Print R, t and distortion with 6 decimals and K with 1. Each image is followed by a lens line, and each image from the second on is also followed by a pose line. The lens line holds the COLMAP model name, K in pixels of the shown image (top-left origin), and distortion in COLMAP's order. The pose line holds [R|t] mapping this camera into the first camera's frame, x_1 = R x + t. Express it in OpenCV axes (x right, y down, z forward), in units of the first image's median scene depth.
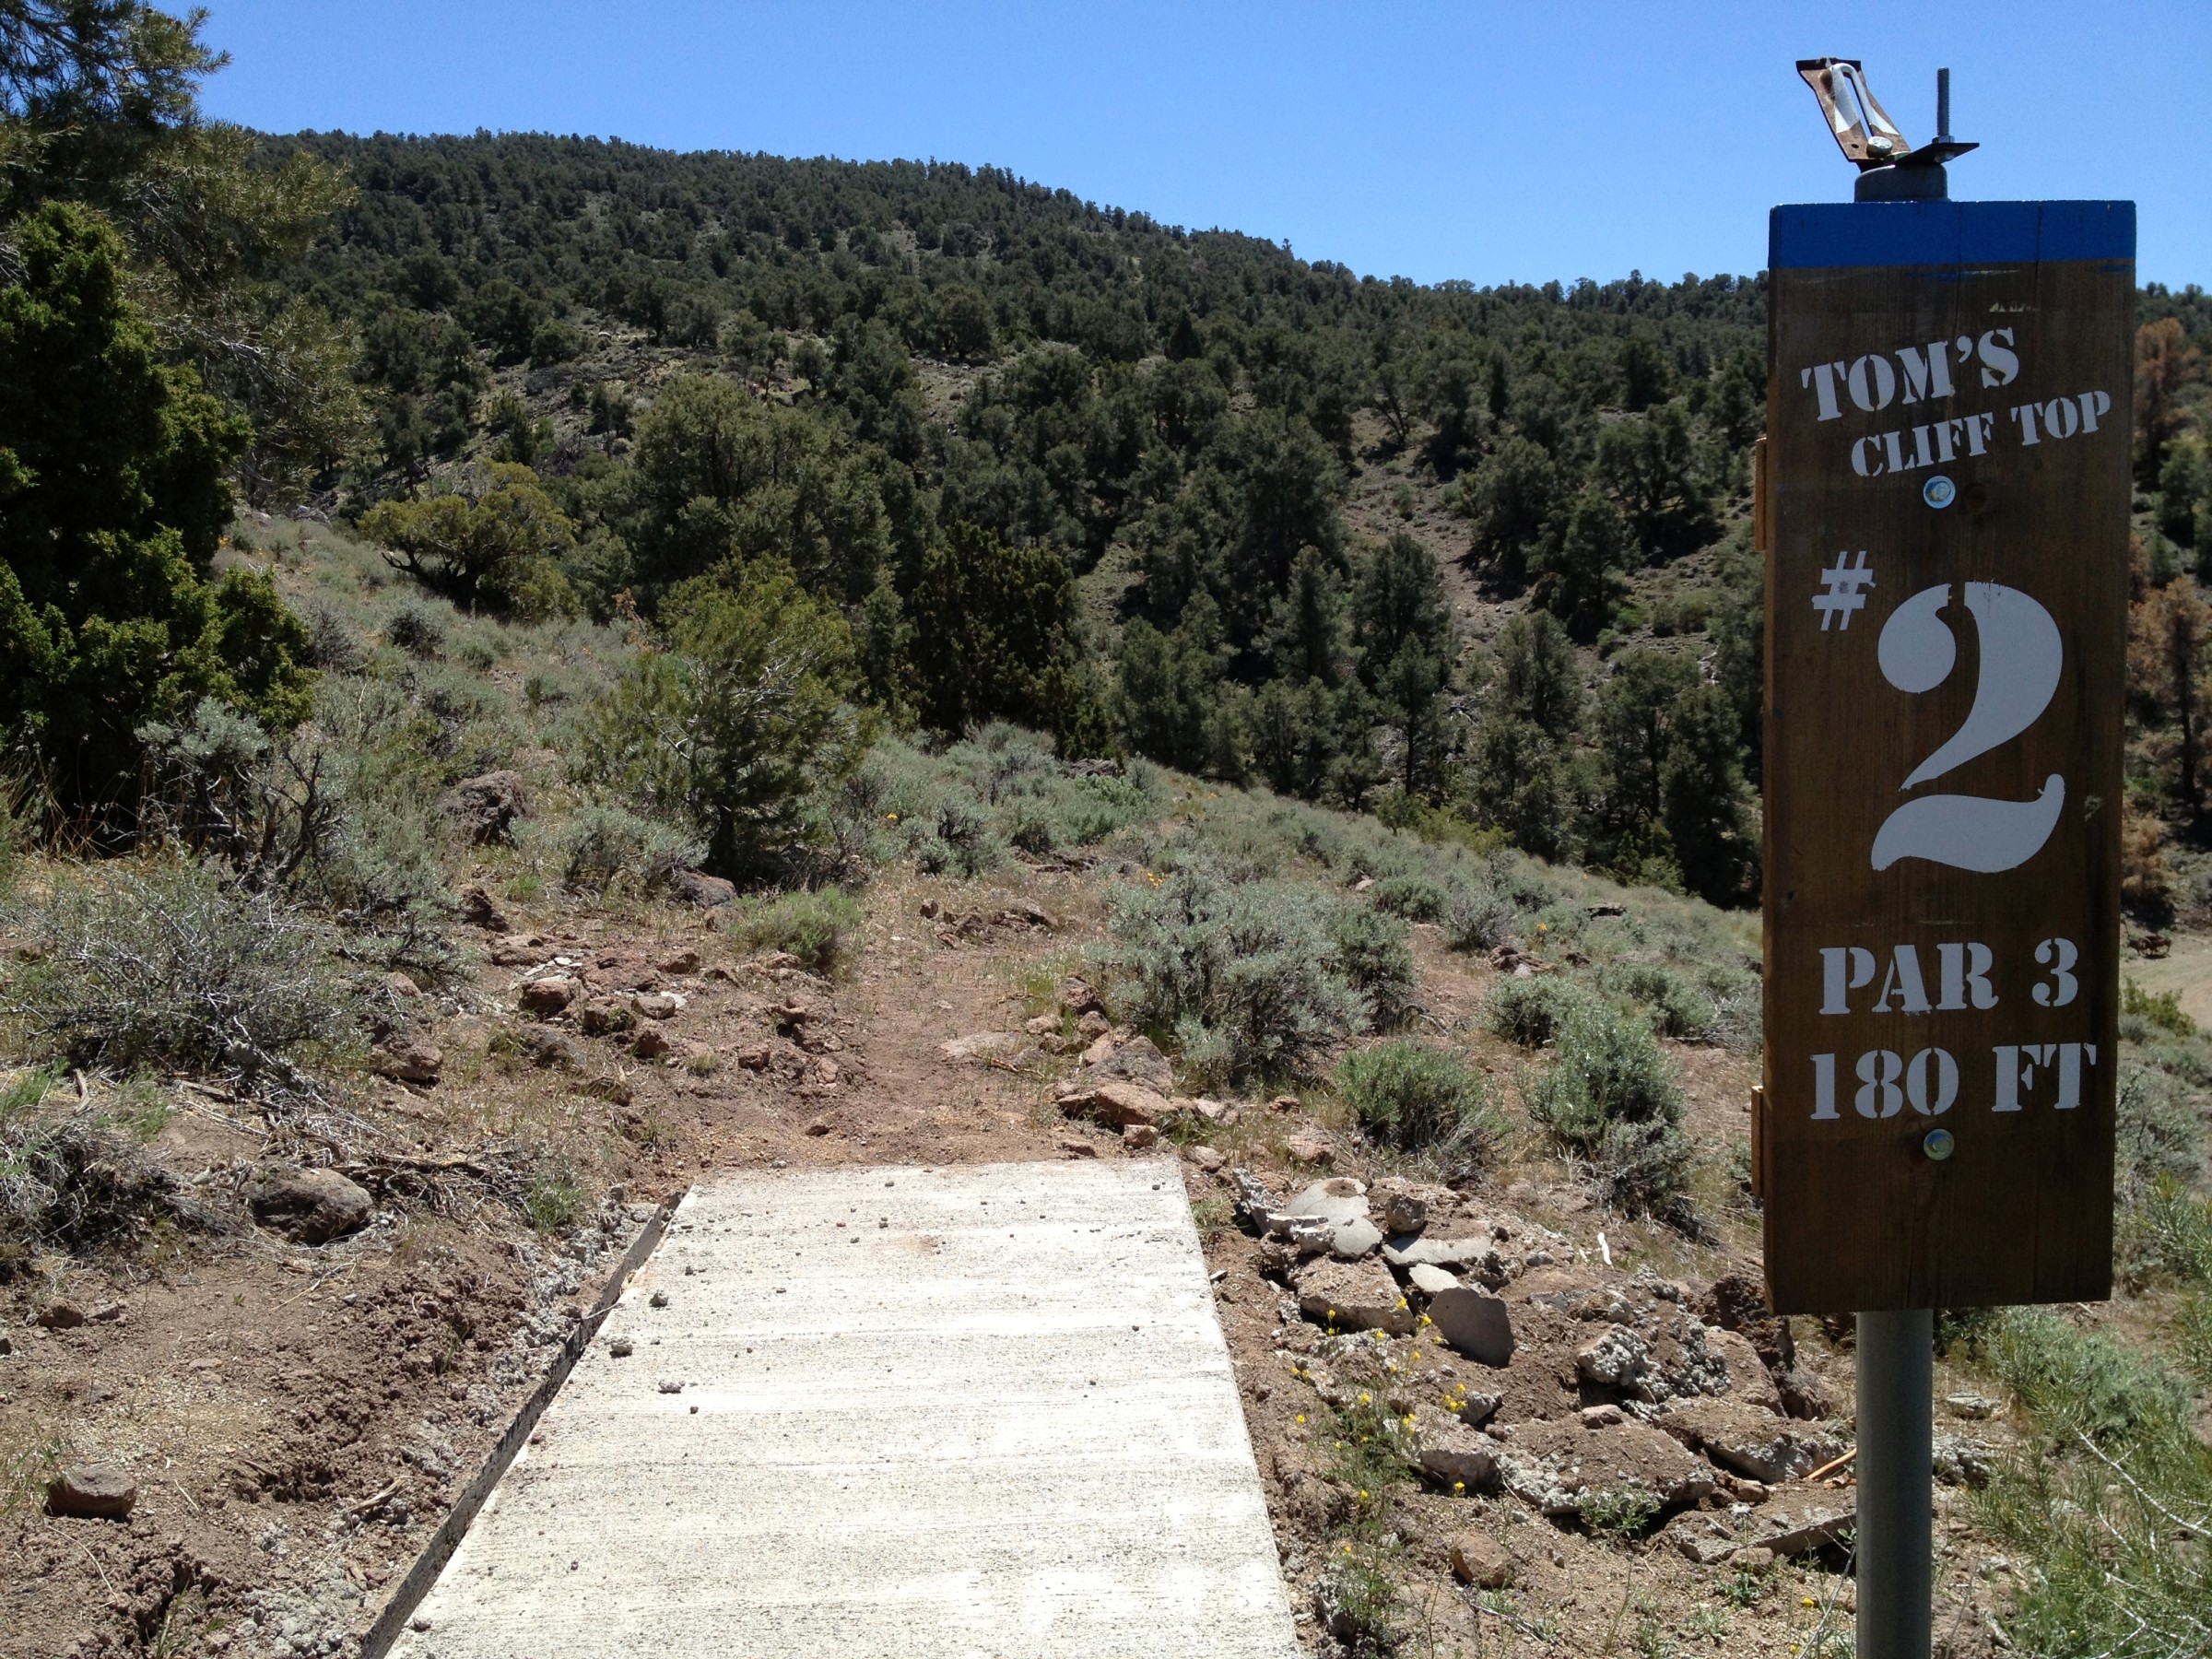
lens RADIAL K [[2252.2, 0, 1105.0], [0, 2252.2, 830.8], [0, 0, 1]] dist [0.022245, 0.000000]
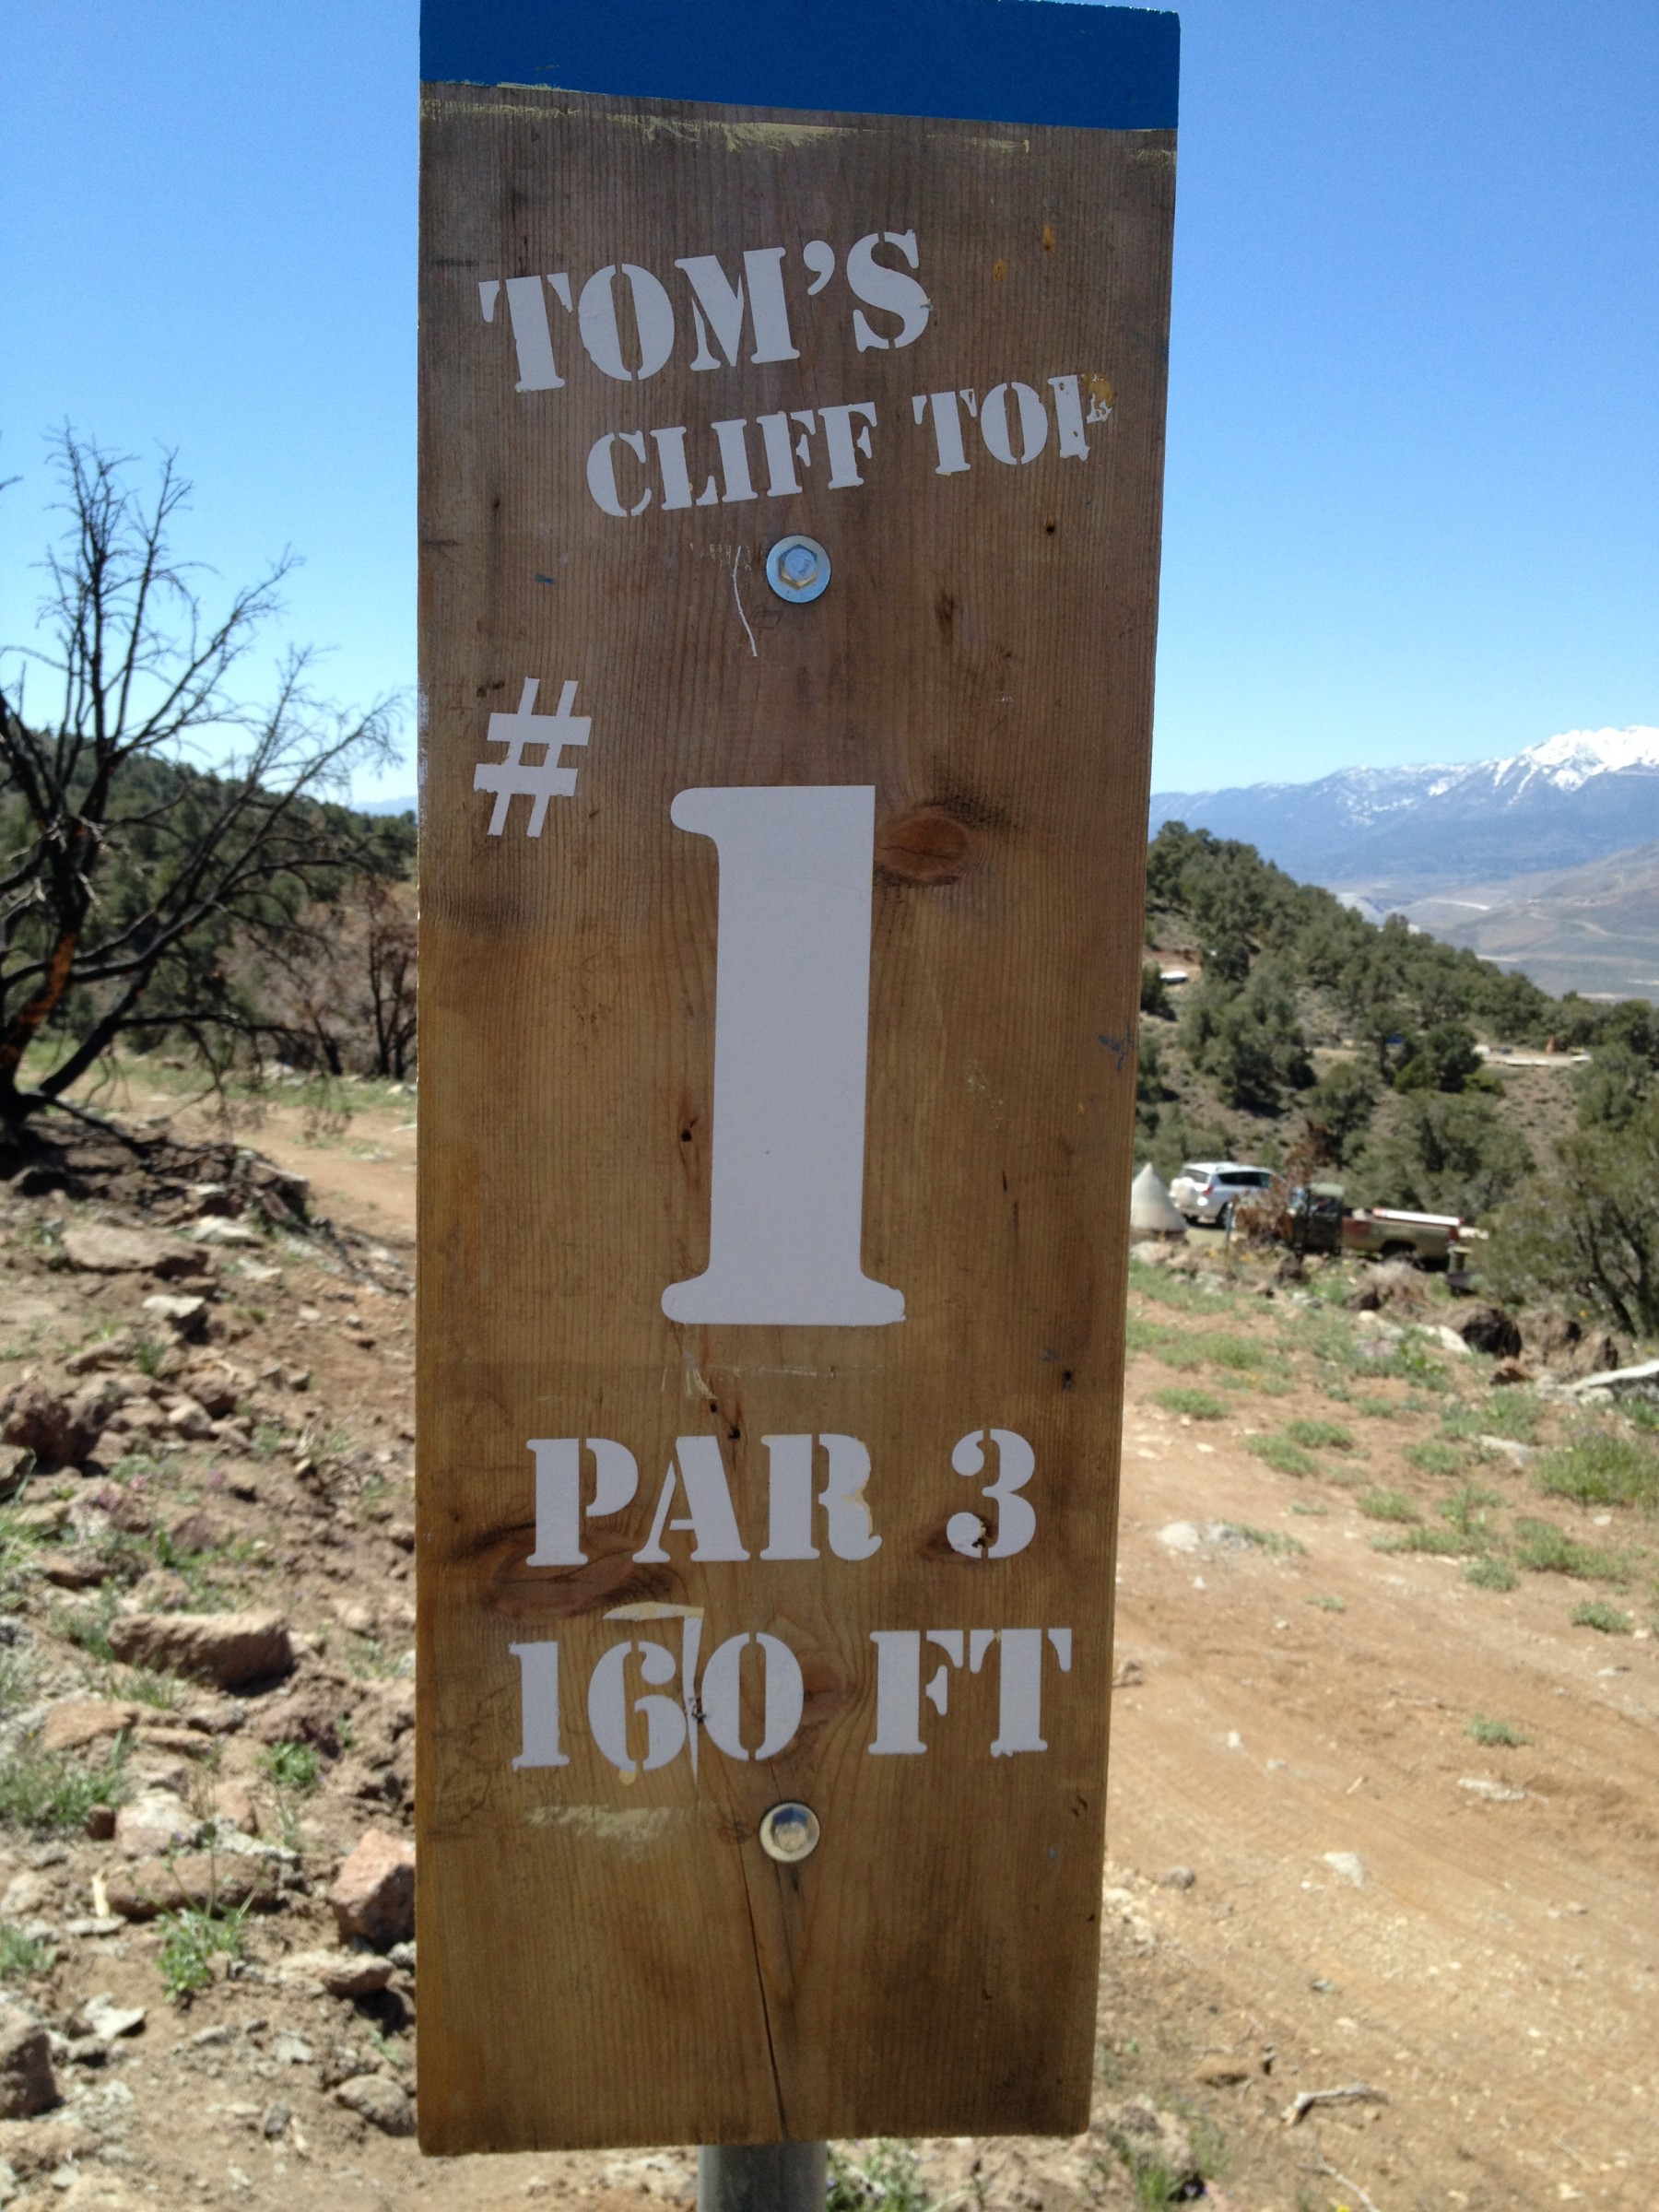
lens RADIAL K [[1473.5, 0, 830.7], [0, 1473.5, 1112.9], [0, 0, 1]] dist [0.034245, 0.001381]
pose [[0.790632, -0.025650, 0.611754, 0.174825], [-0.007531, 0.998639, 0.051605, -0.042523], [-0.612245, -0.045407, 0.789363, 0.728427]]
